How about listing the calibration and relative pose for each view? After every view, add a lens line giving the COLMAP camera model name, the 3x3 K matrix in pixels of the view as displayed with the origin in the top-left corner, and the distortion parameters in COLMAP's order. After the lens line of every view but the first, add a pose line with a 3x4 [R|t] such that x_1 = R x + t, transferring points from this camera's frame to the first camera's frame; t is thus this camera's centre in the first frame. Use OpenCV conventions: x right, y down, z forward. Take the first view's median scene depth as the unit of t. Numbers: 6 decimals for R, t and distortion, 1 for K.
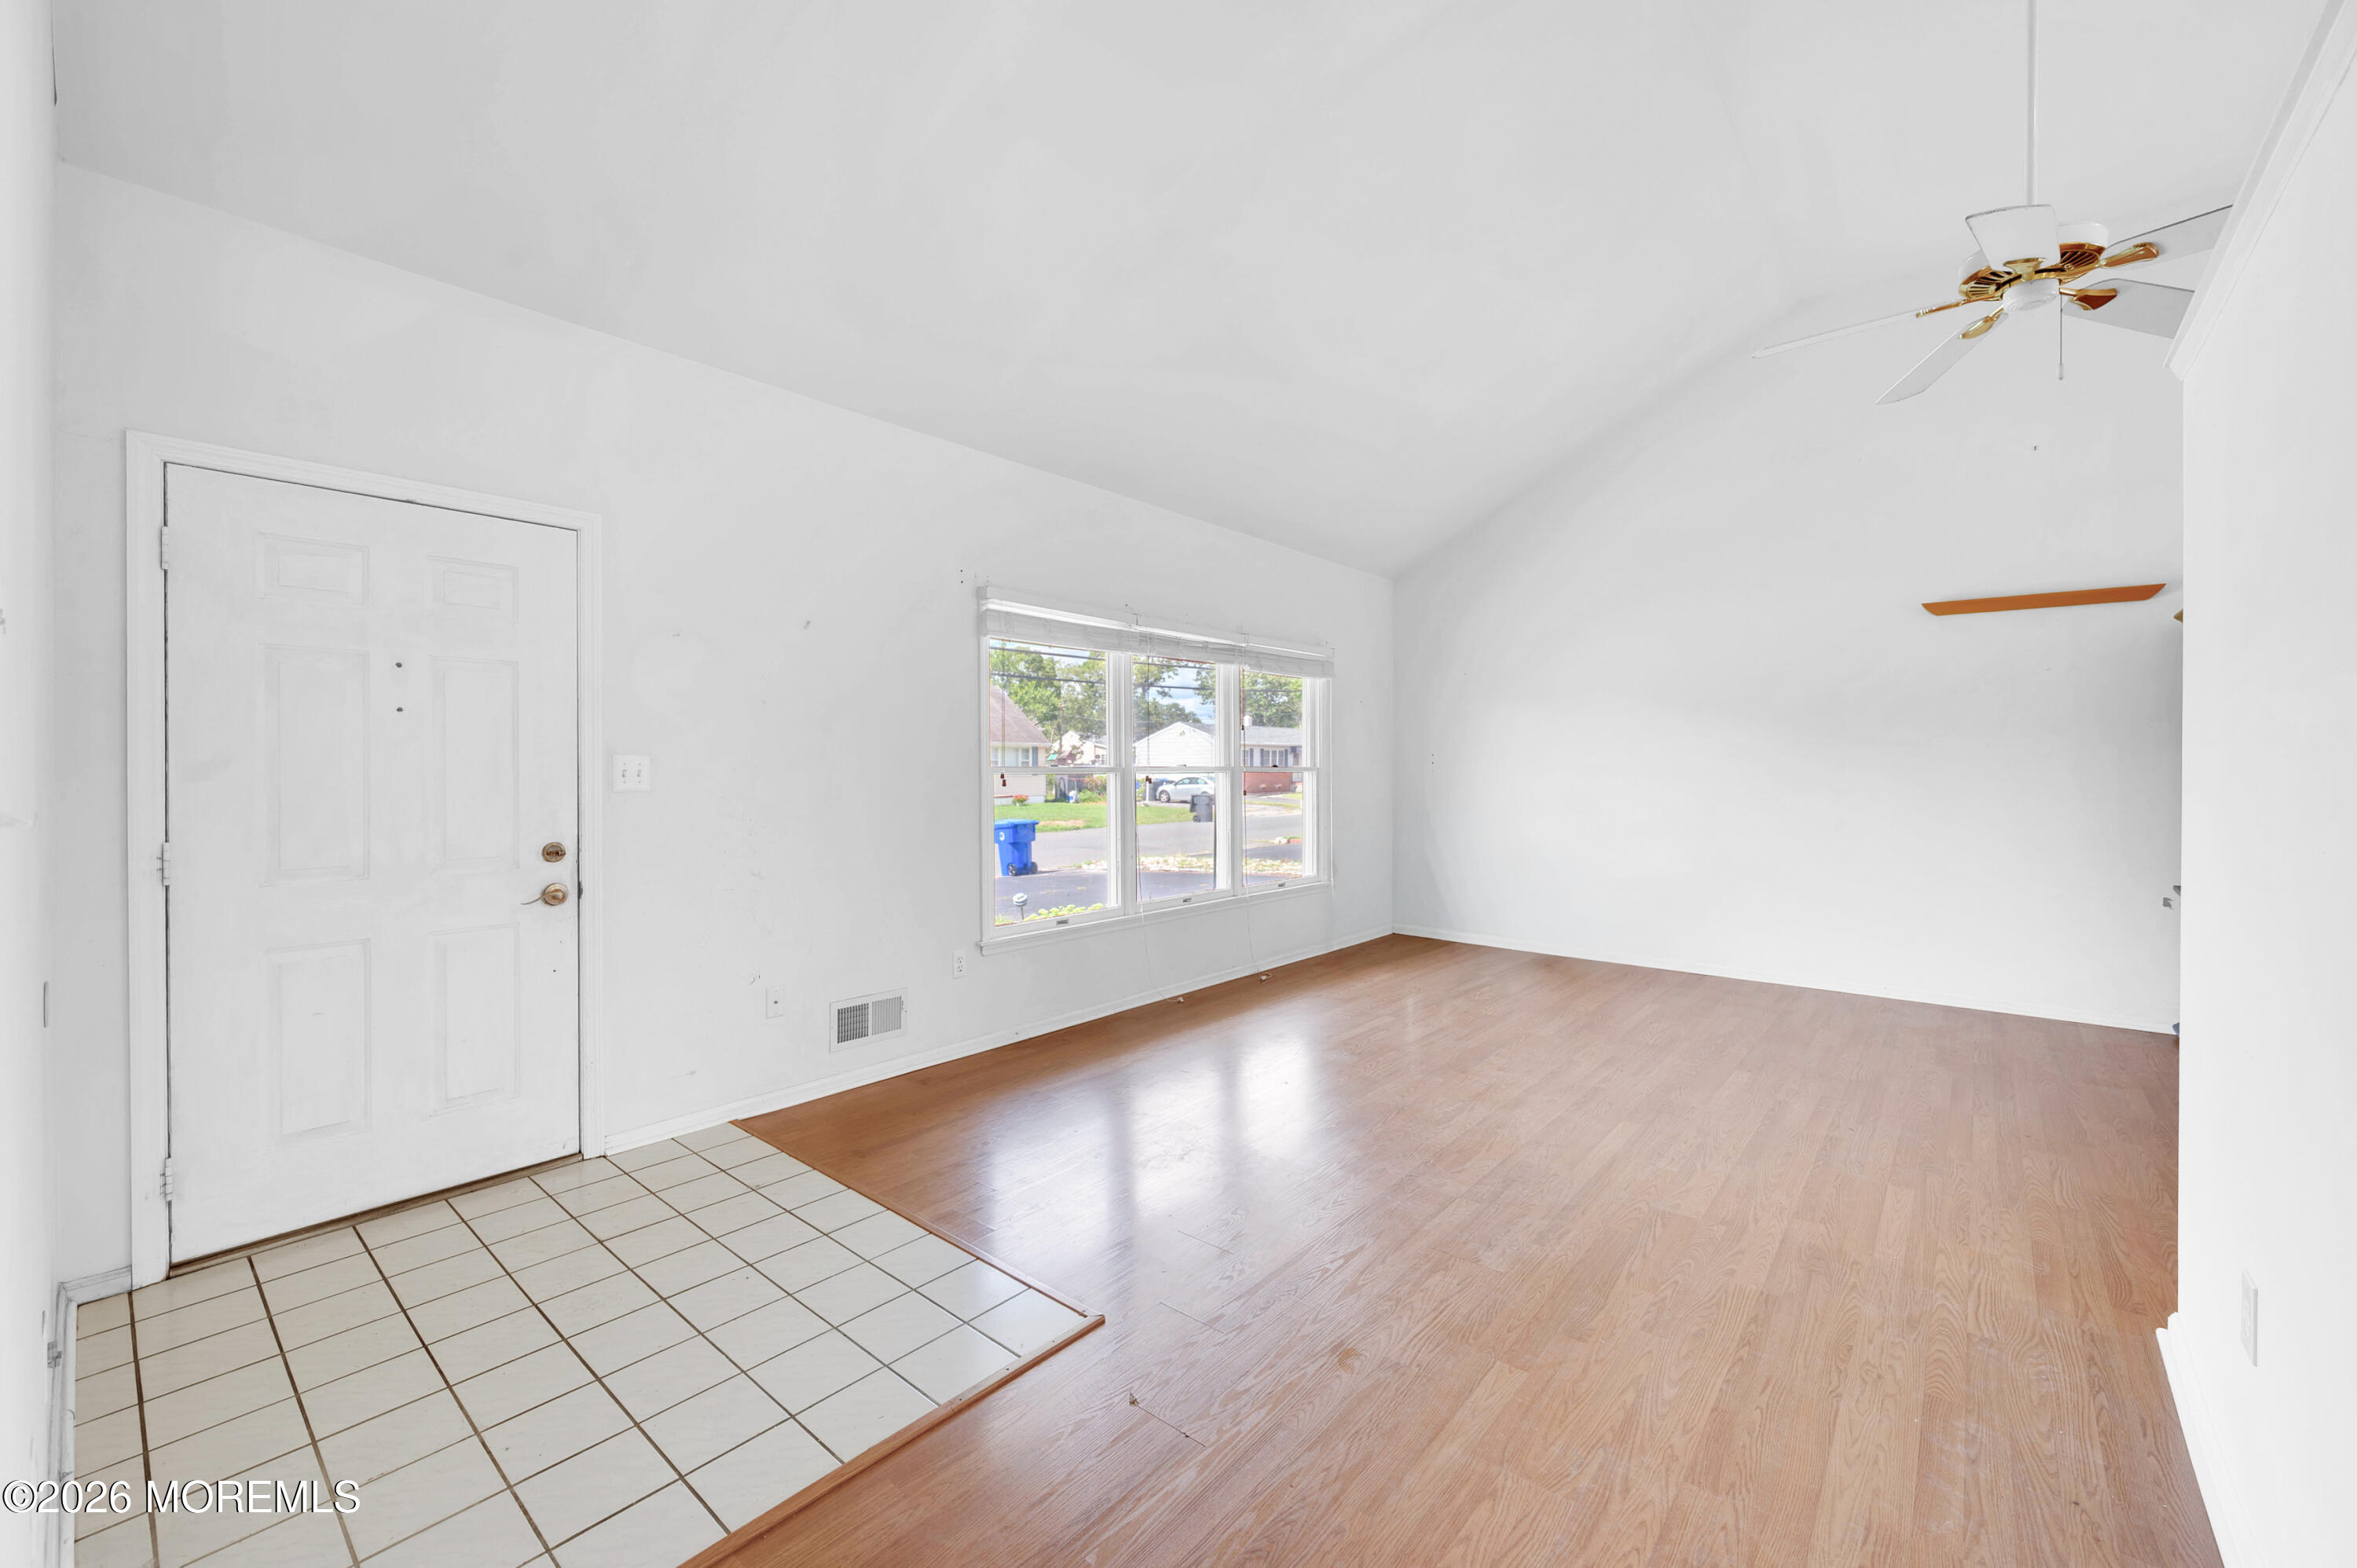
lens RADIAL K [[937.9, 0, 1162.9], [0, 937.9, 773.9], [0, 0, 1]] dist [0.001234, 0.000080]
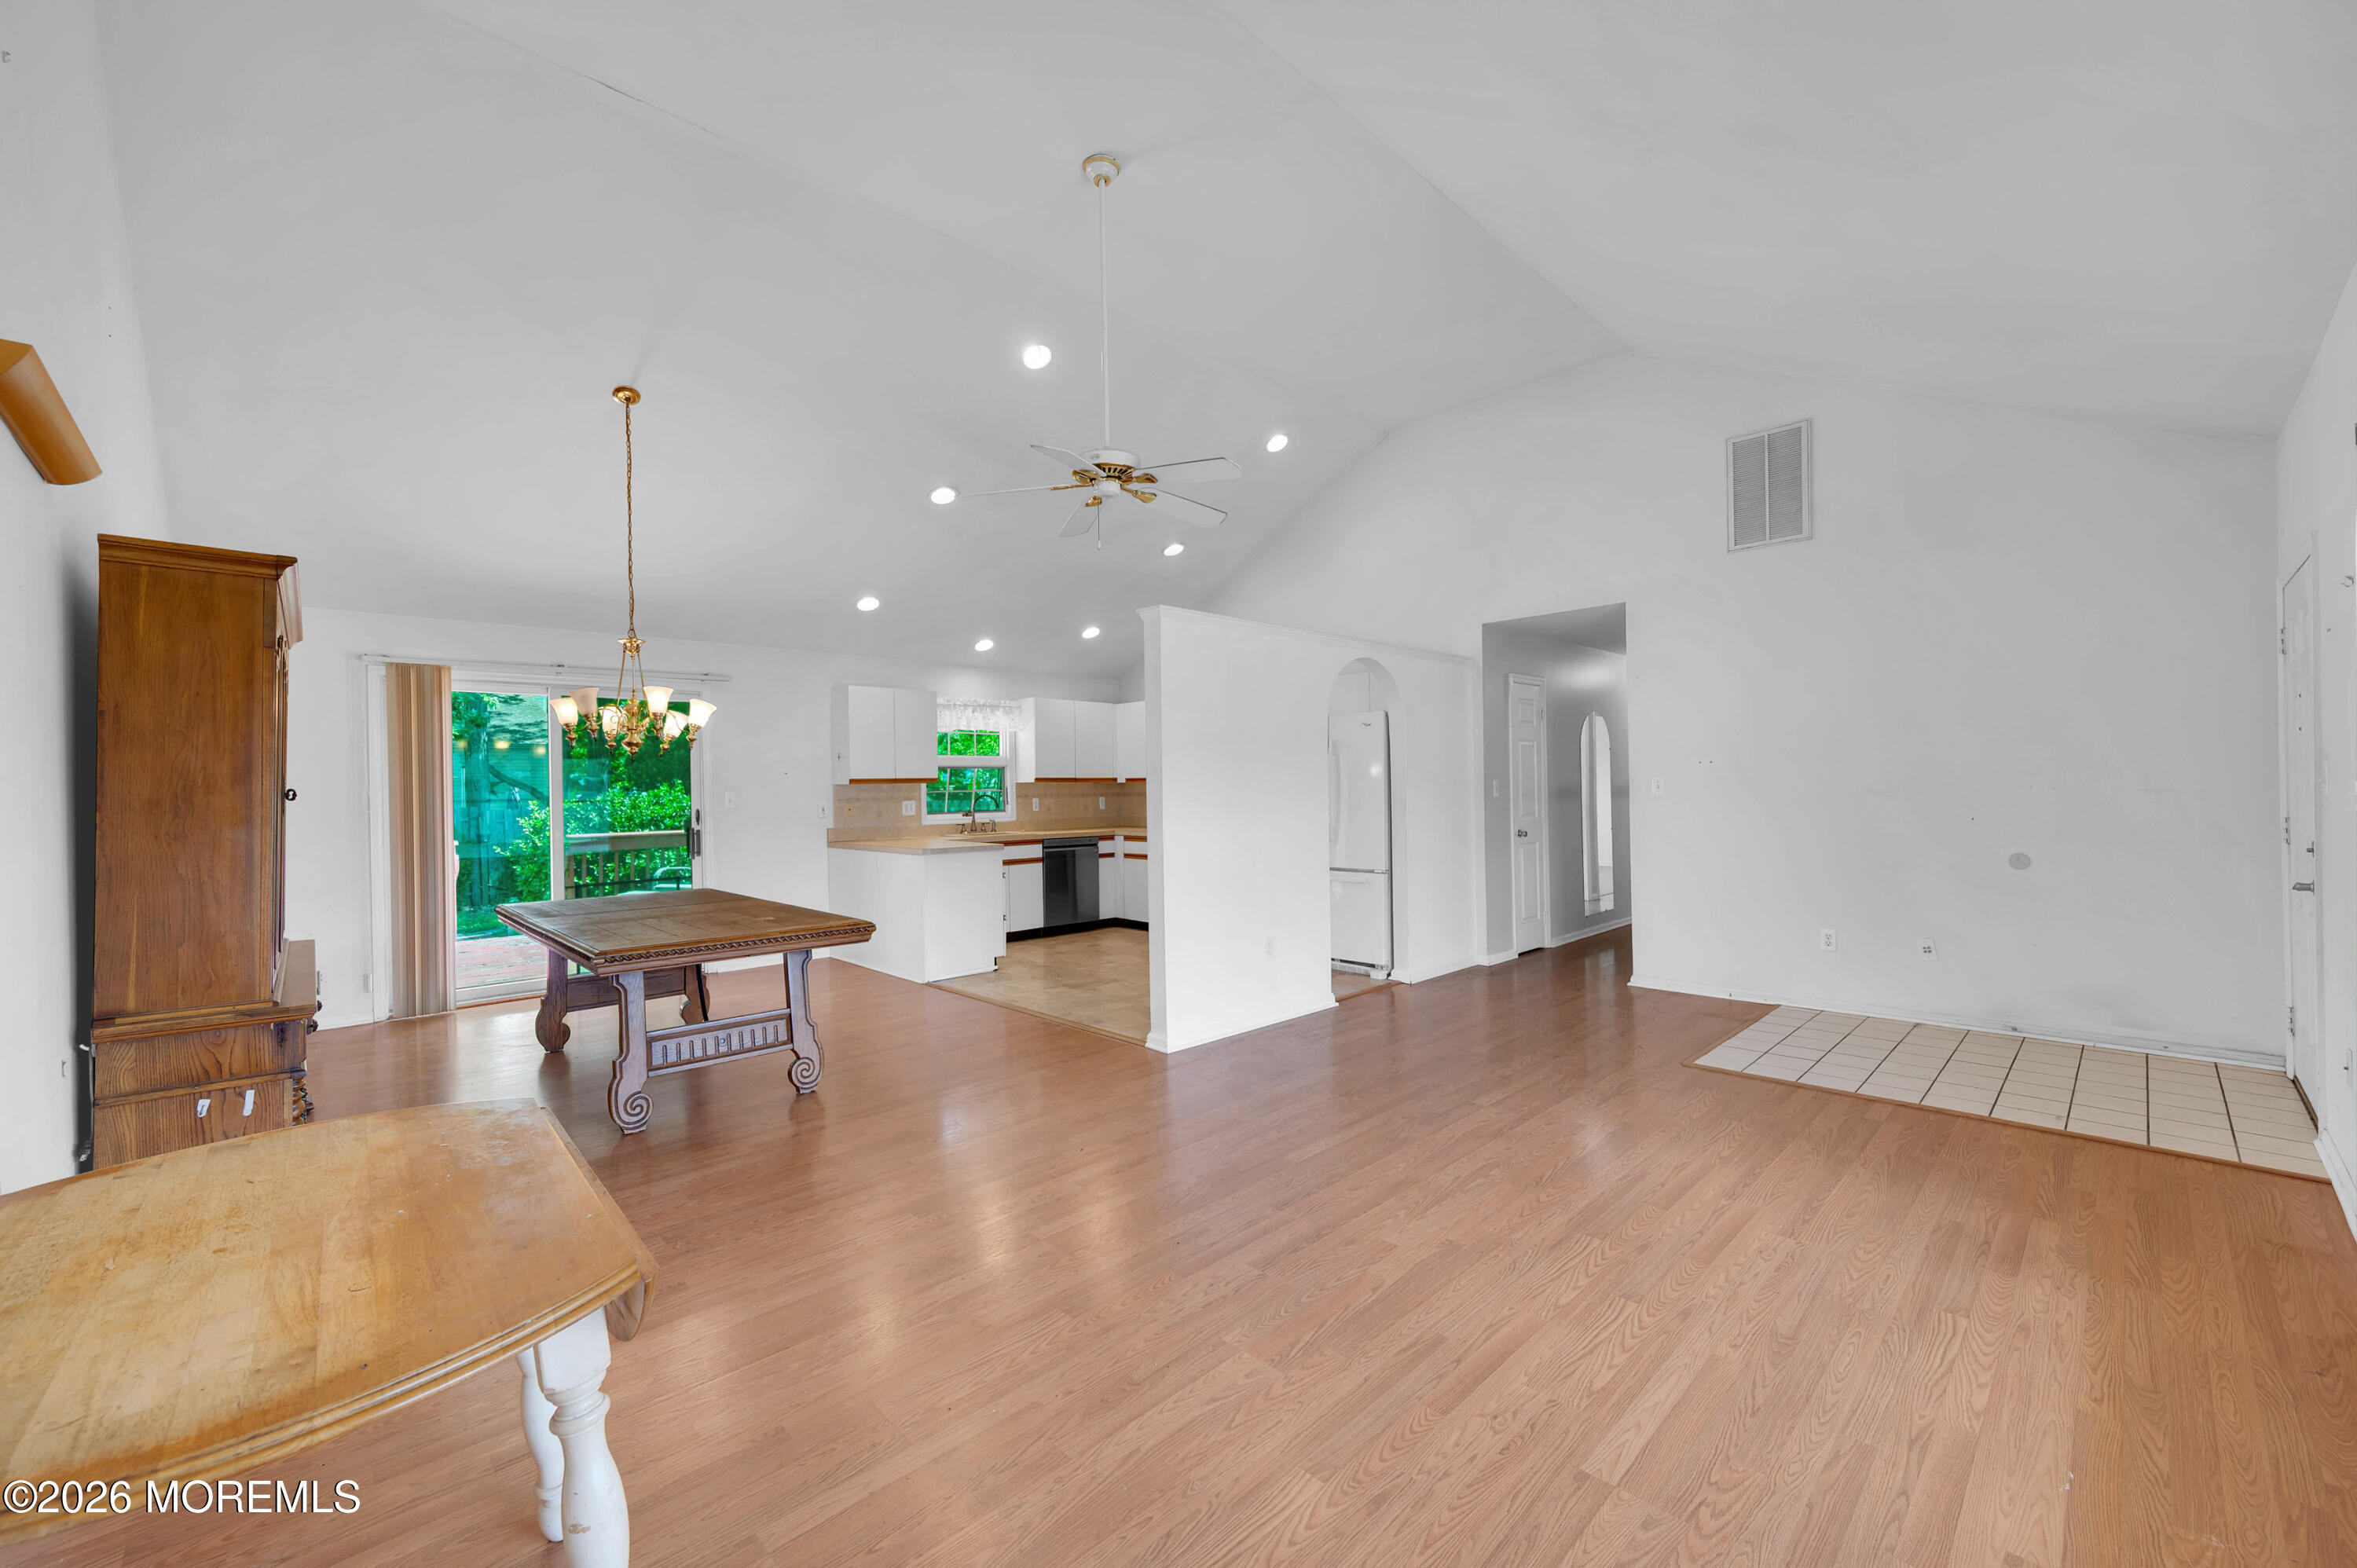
lens RADIAL K [[920.1, 0, 1171.8], [0, 920.1, 793.6], [0, 0, 1]] dist [-0.001568, 0.000118]
pose [[-0.995380, 0.019221, 0.094069, 0.572378], [0.020281, 0.999741, 0.010331, -0.019635], [-0.093846, 0.012191, -0.995512, 2.129097]]
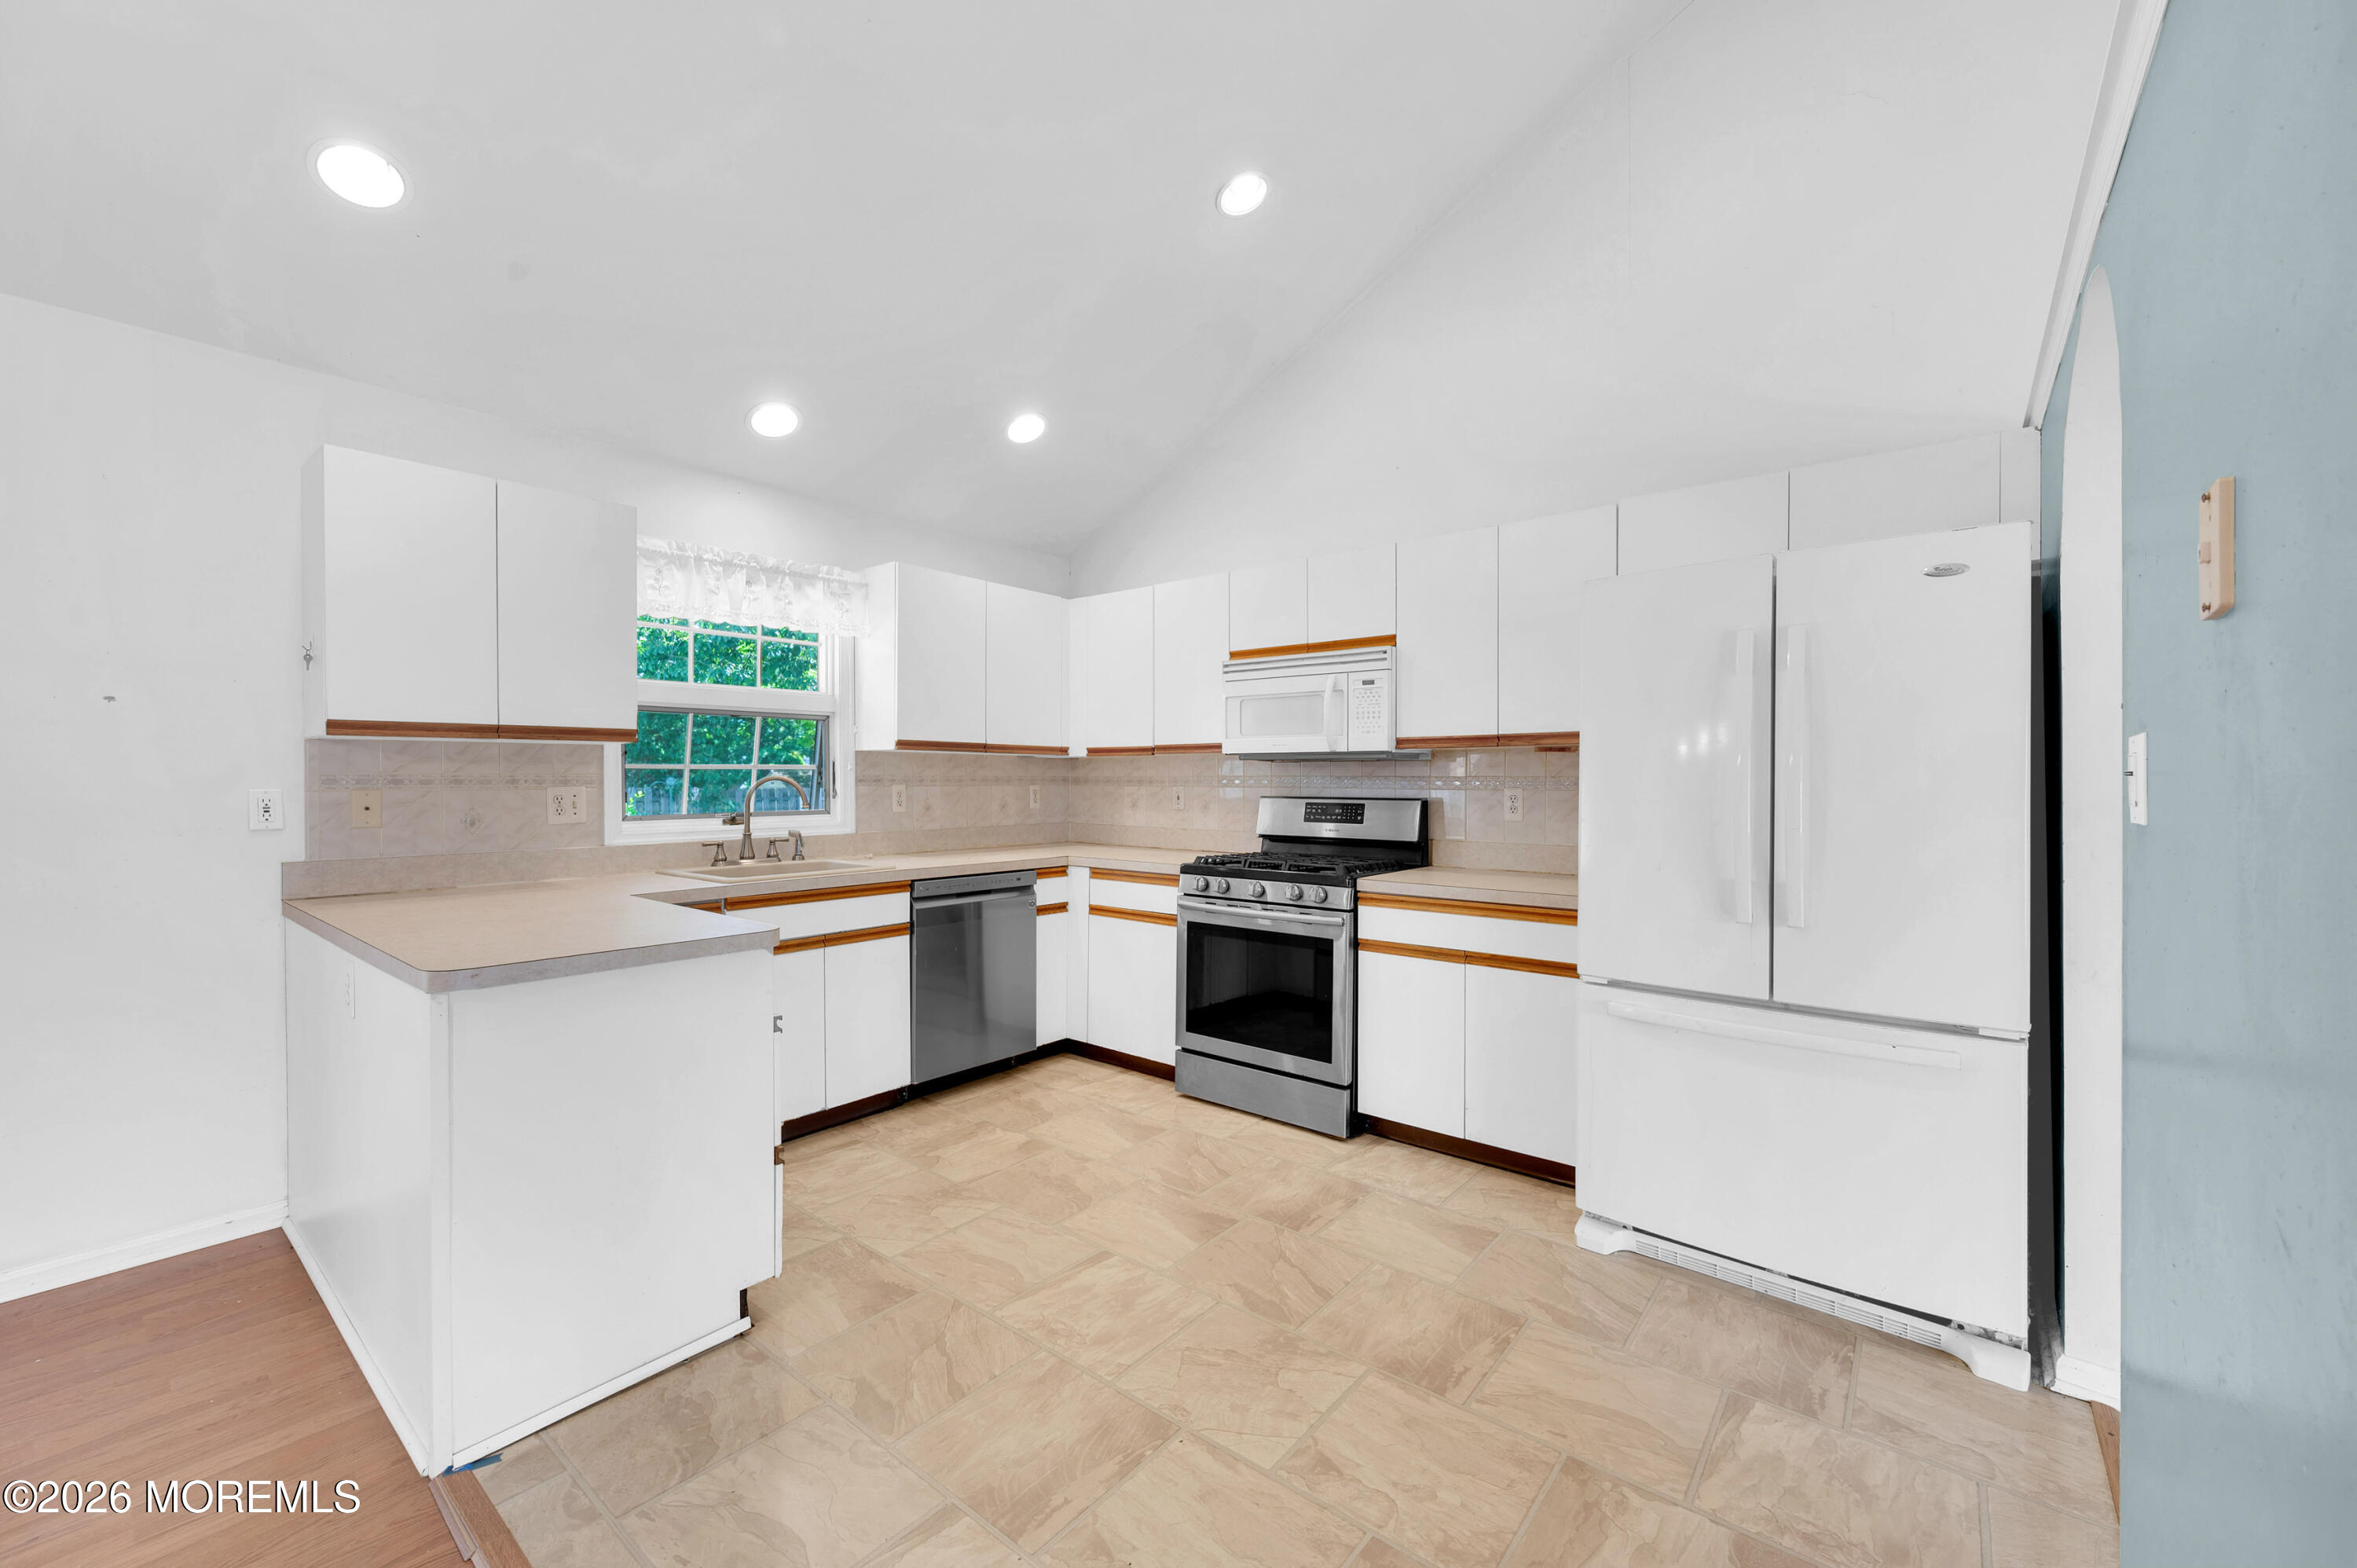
lens RADIAL K [[931.5, 0, 1178.5], [0, 931.5, 784.0], [0, 0, 1]] dist [0.002309, -0.000085]
pose [[-0.999445, 0.003393, -0.033132, 0.895183], [0.003014, 0.999930, 0.011468, -0.000736], [0.033169, 0.011362, -0.999385, 0.713861]]
